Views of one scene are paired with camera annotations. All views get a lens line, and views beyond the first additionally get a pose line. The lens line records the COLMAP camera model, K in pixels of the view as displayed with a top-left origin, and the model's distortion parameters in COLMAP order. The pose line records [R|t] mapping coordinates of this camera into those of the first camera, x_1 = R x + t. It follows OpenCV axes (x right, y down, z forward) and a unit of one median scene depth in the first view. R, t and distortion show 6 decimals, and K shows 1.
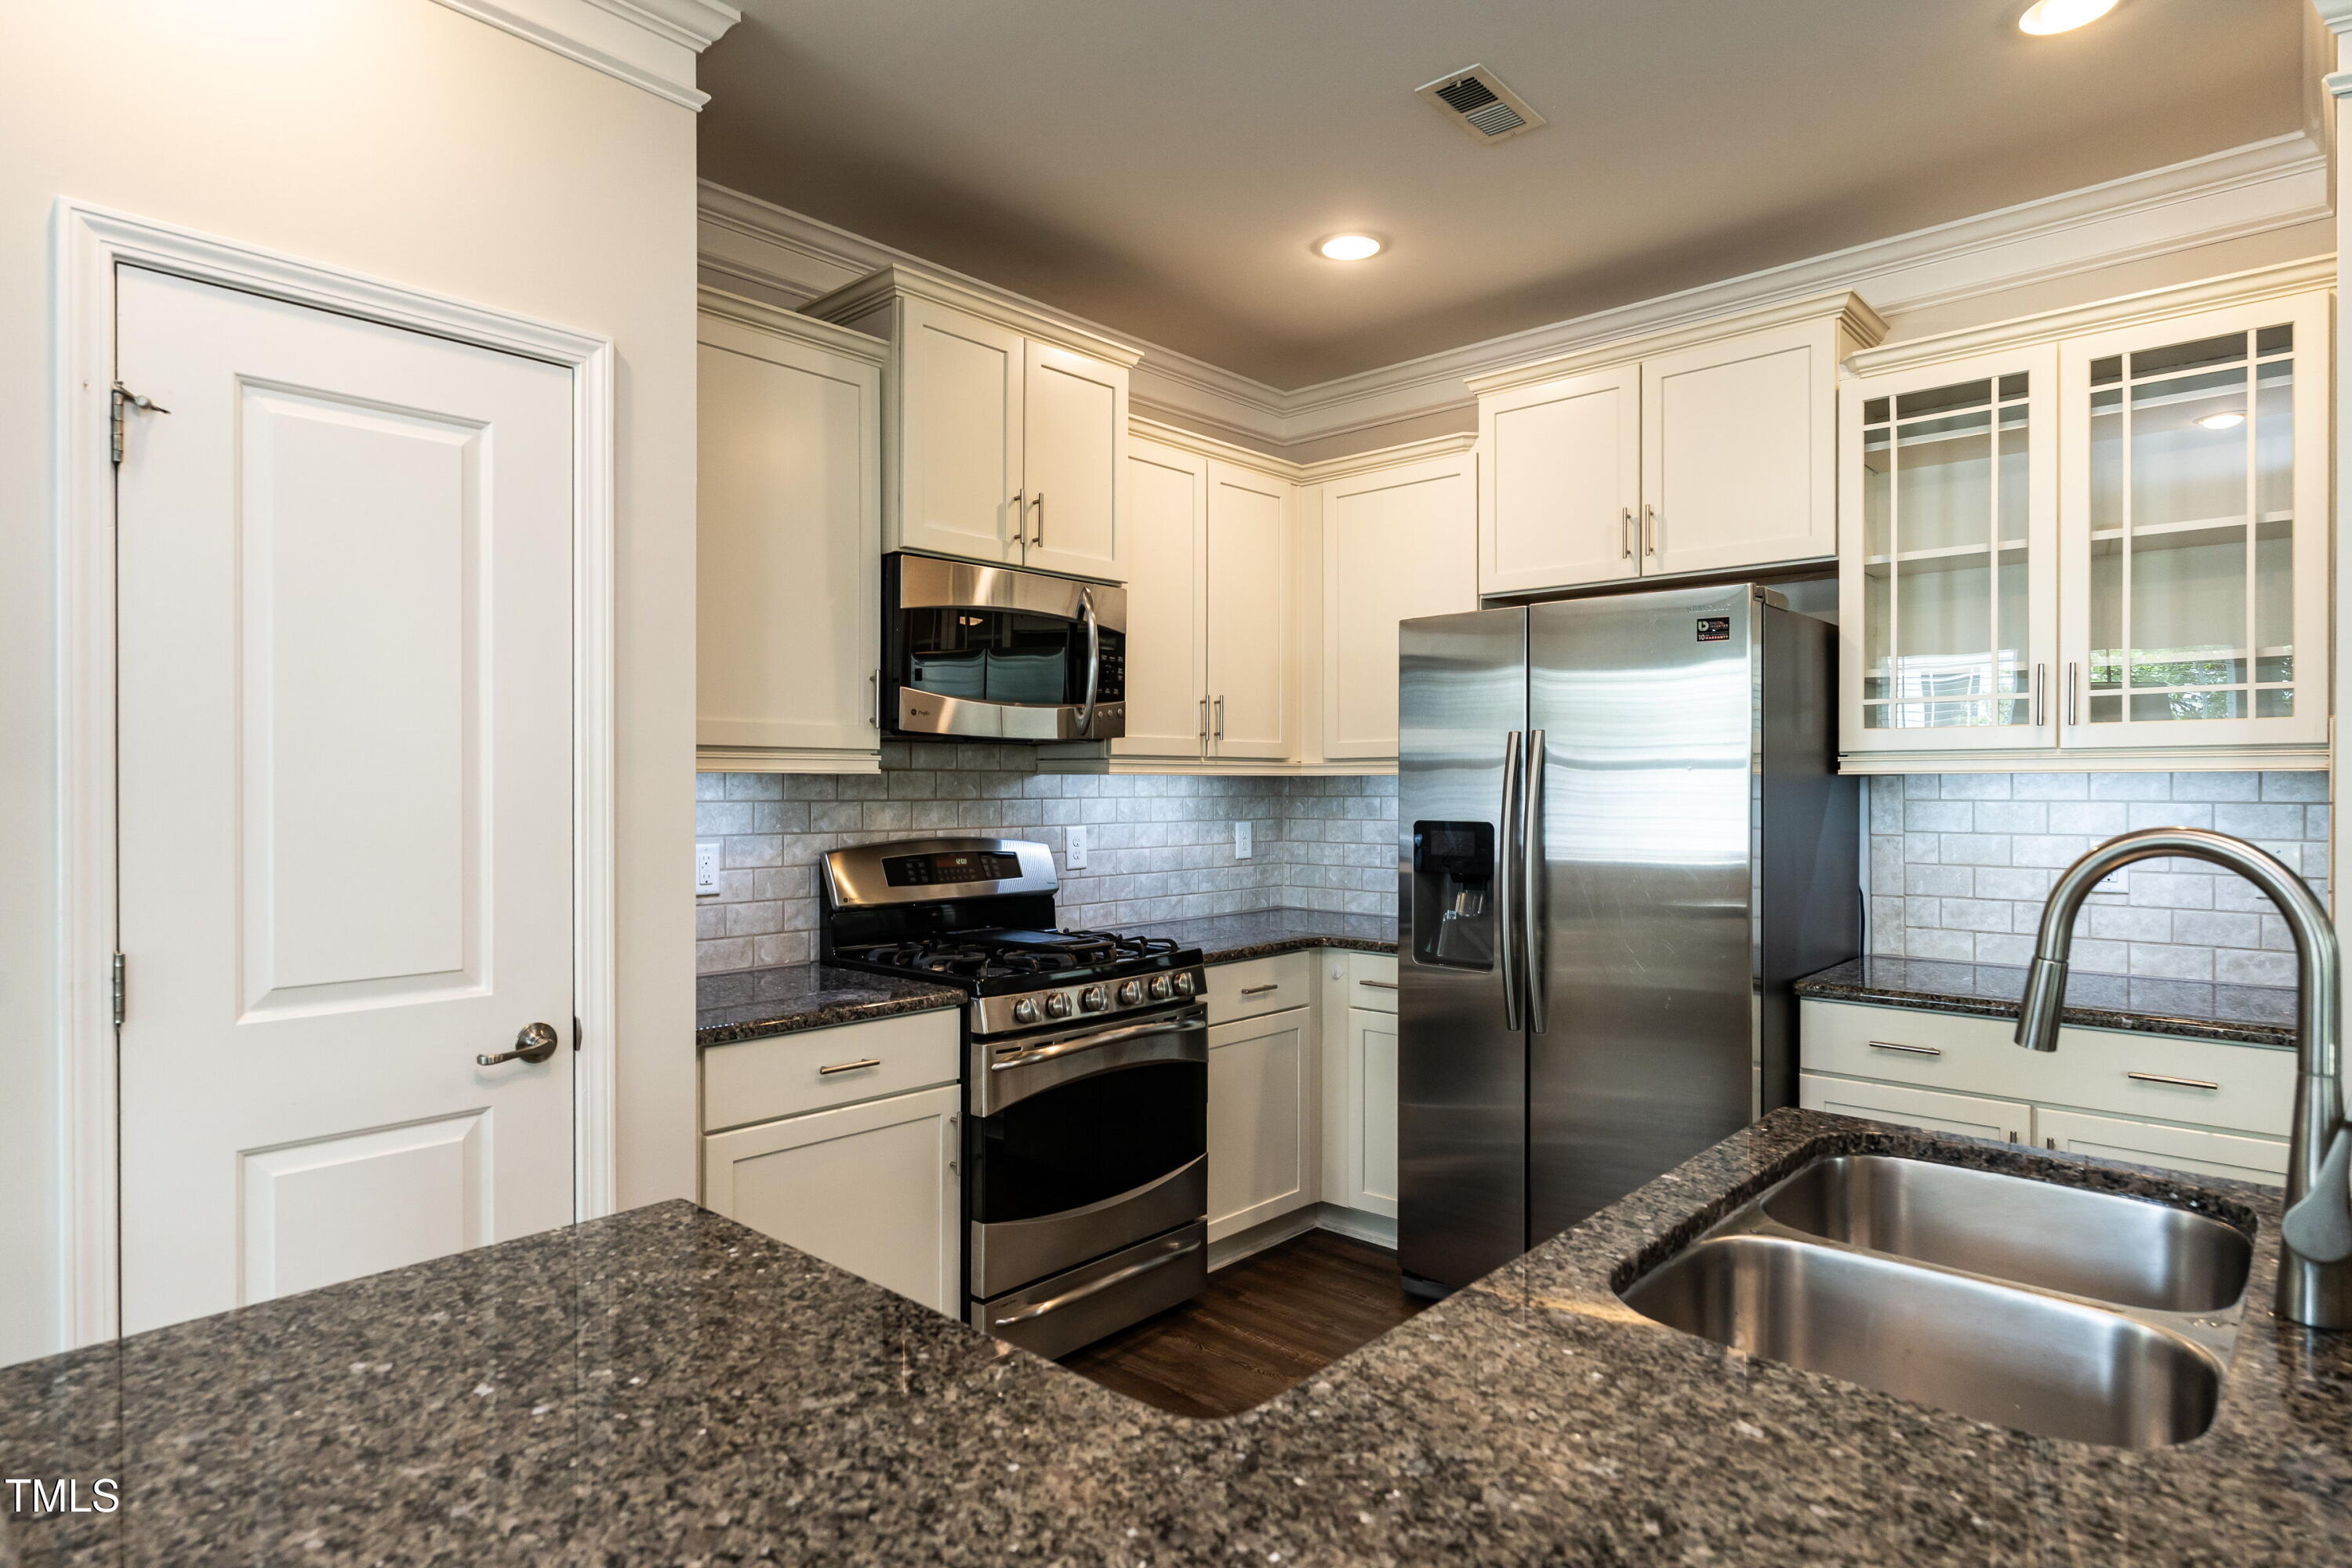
lens RADIAL K [[1285.2, 0, 1176.0], [0, 1285.2, 784.0], [0, 0, 1]] dist [-0.002375, -0.000372]
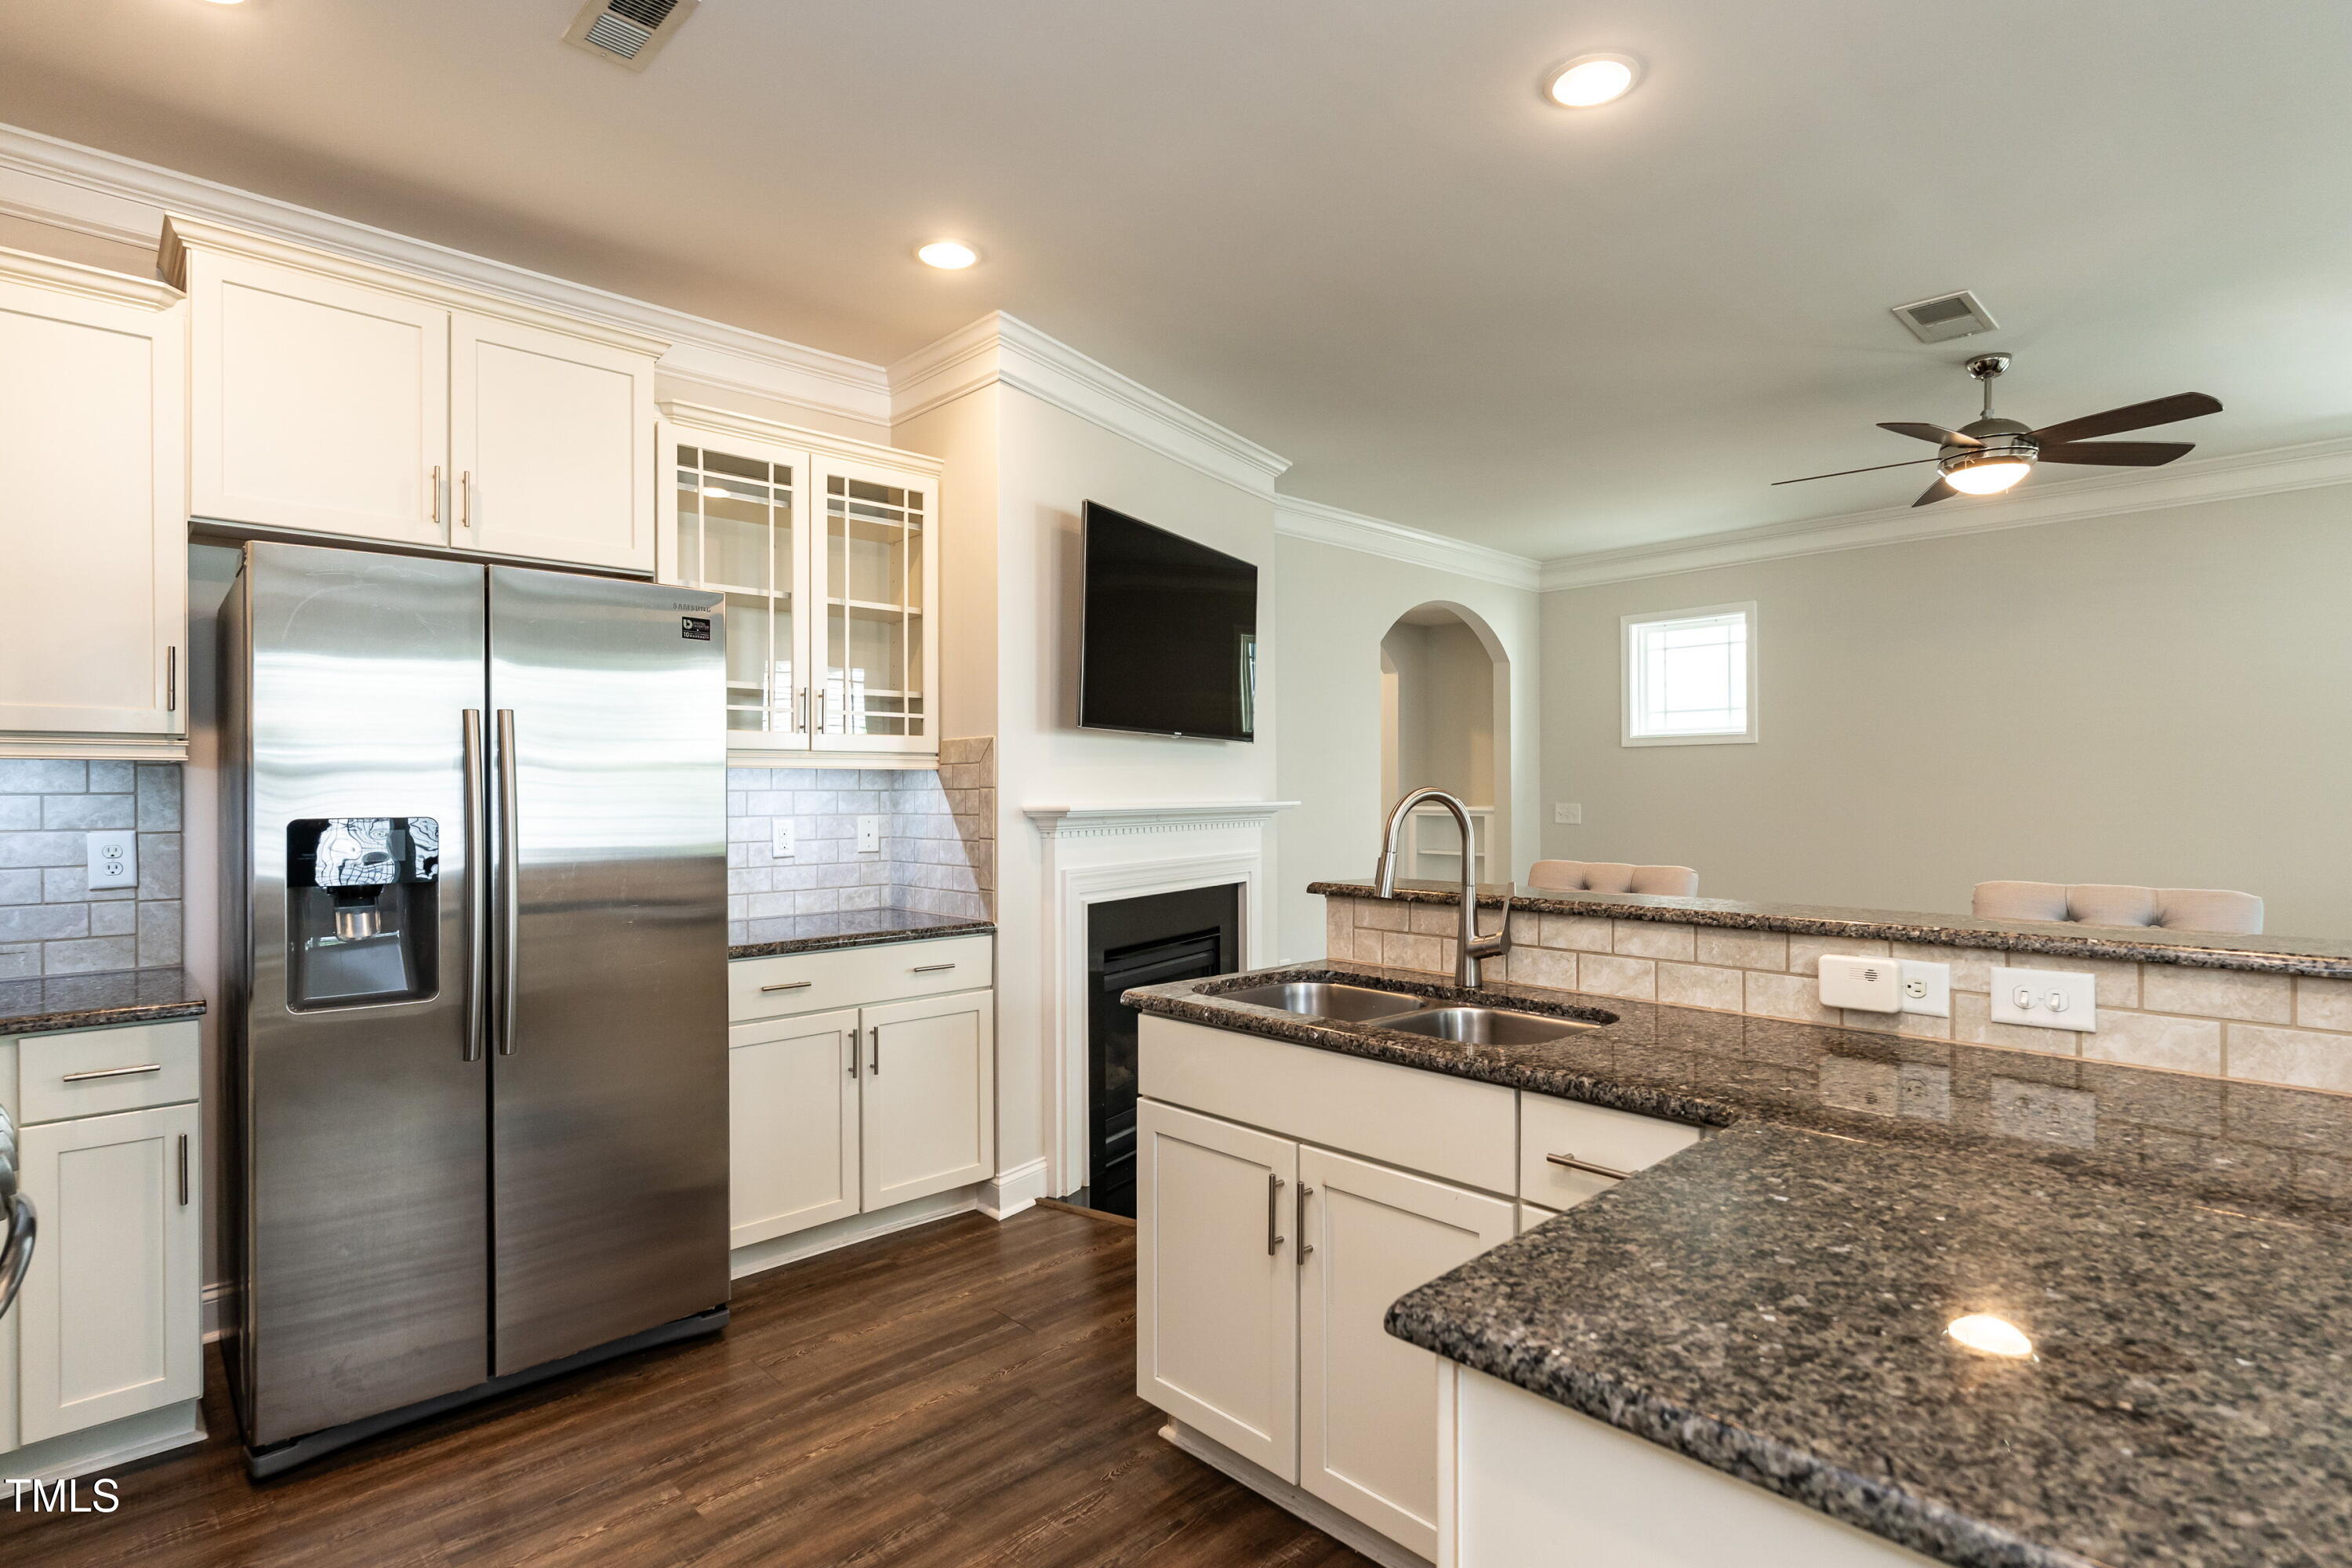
lens RADIAL K [[1156.9, 0, 1176.0], [0, 1156.9, 784.0], [0, 0, 1]] dist [-0.000004, 0.000251]
pose [[0.069547, 0.005372, 0.997564, -0.469691], [0.002811, 0.999980, -0.005581, 0.014364], [-0.997575, 0.003192, 0.069530, 0.481549]]
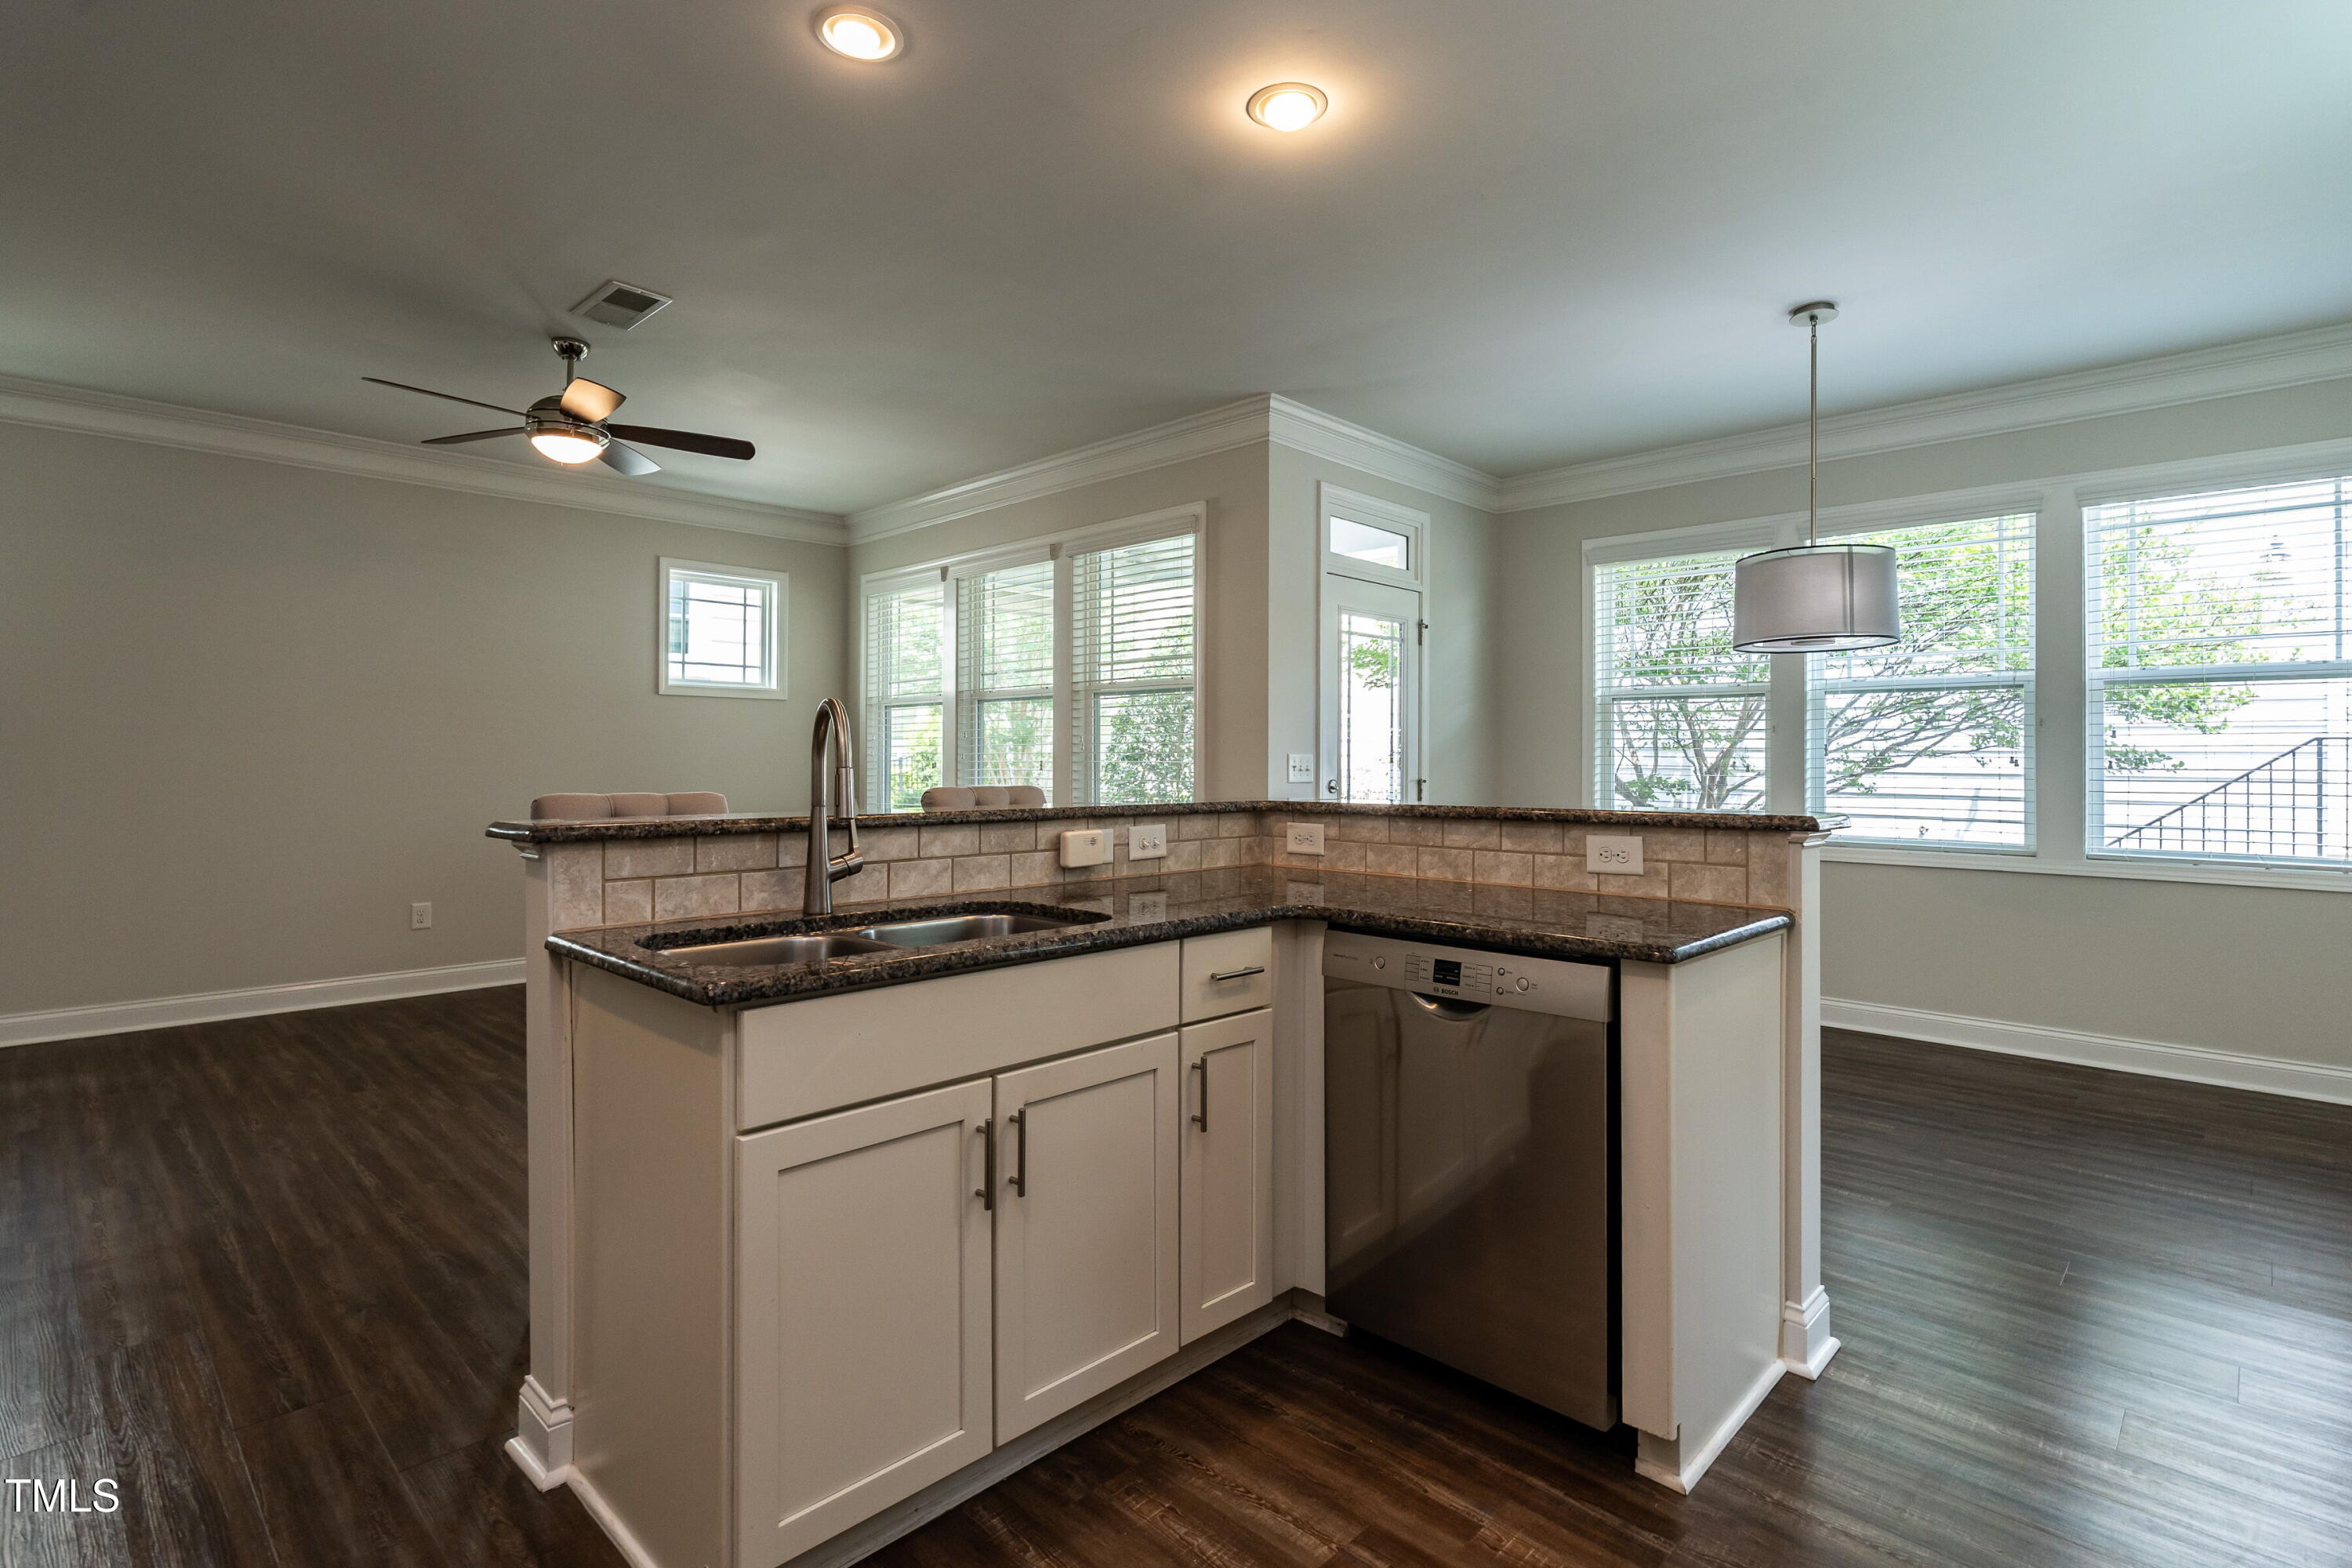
lens RADIAL K [[1132.9, 0, 1189.9], [0, 1132.9, 740.1], [0, 0, 1]] dist [0.000236, 0.000197]
pose [[-0.999689, -0.003926, 0.024630, 0.060900], [-0.004334, 0.999854, -0.016518, 0.047472], [-0.024561, -0.016620, -0.999560, 1.036851]]
